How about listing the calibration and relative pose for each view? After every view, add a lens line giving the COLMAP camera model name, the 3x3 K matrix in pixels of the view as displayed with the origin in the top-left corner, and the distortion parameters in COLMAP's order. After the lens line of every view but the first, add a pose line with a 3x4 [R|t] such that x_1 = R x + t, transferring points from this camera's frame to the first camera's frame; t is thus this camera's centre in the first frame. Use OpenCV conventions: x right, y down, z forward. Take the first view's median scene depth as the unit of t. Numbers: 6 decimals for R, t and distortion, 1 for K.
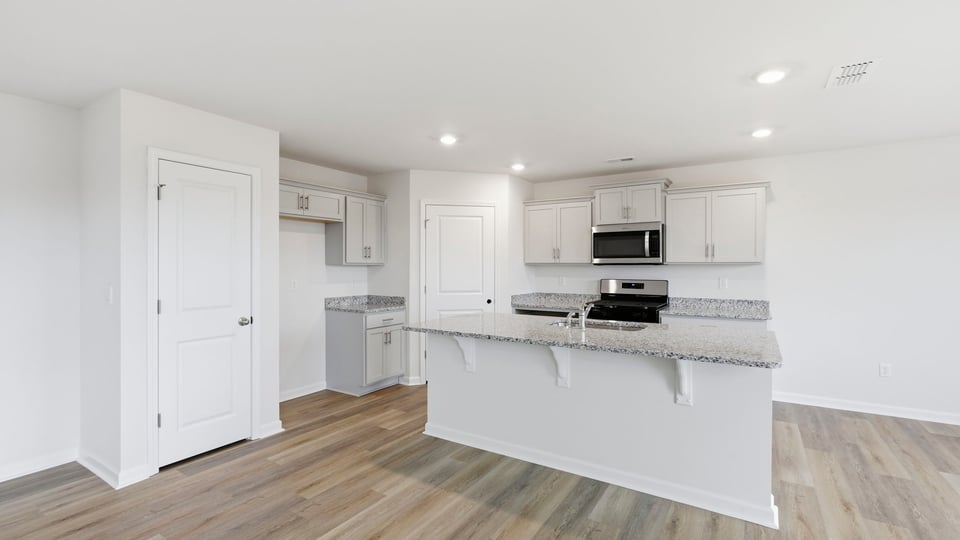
lens RADIAL K [[433.4, 0, 480.9], [0, 433.4, 264.7], [0, 0, 1]] dist [-0.011970, 0.000875]
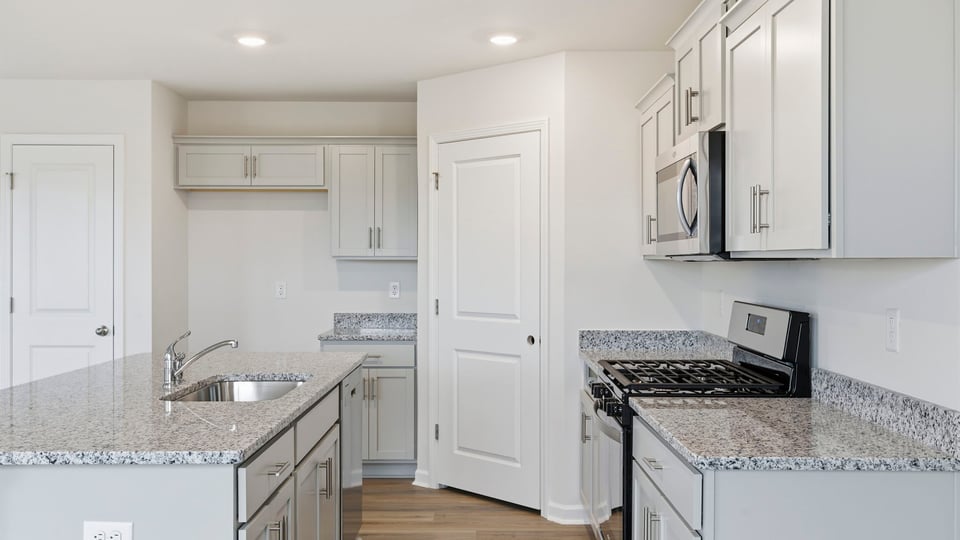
lens RADIAL K [[932.2, 0, 473.9], [0, 932.2, 261.0], [0, 0, 1]] dist [0.008168, 0.000000]
pose [[0.521737, 0.001394, -0.853105, 0.907644], [0.001069, 0.999997, 0.002288, -0.000492], [0.853106, -0.002105, 0.521734, 0.487434]]
